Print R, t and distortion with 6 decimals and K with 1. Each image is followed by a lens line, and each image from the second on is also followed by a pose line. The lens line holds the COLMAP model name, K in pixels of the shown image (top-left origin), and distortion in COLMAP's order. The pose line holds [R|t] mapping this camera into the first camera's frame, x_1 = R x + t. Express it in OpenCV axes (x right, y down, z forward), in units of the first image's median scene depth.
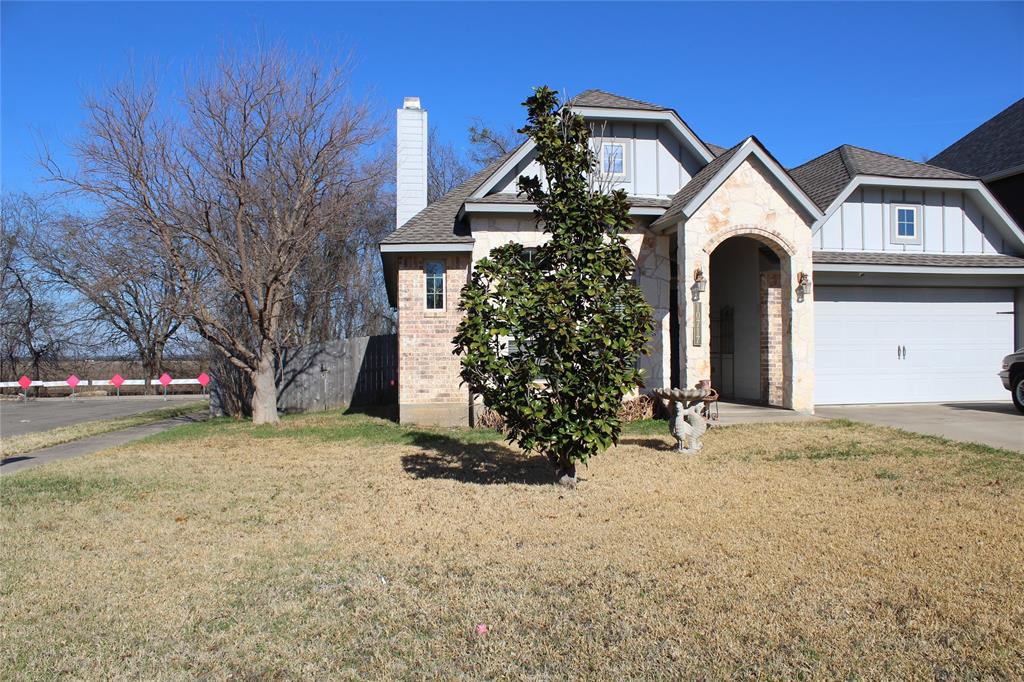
lens RADIAL K [[846.9, 0, 517.0], [0, 846.9, 344.7], [0, 0, 1]] dist [-0.153235, 0.123404]
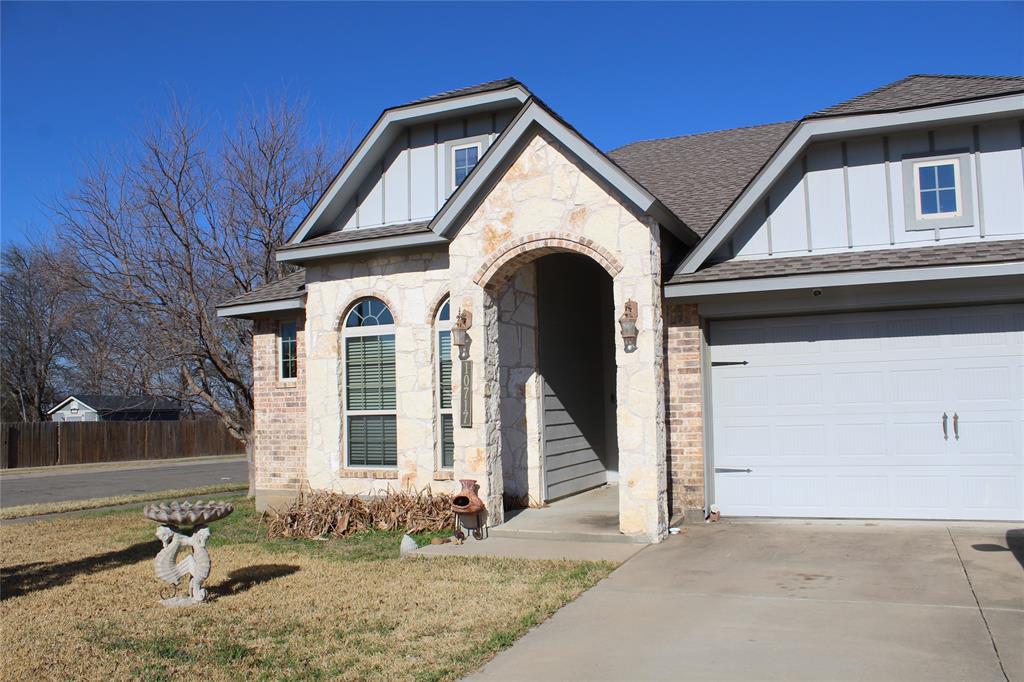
lens RADIAL K [[846.9, 0, 512.7], [0, 846.9, 344.7], [0, 0, 1]] dist [-0.153235, 0.123404]
pose [[0.847233, -0.052409, -0.528630, 0.541366], [0.024927, 0.997947, -0.058987, -0.020721], [0.530636, 0.036798, 0.846800, 0.408858]]
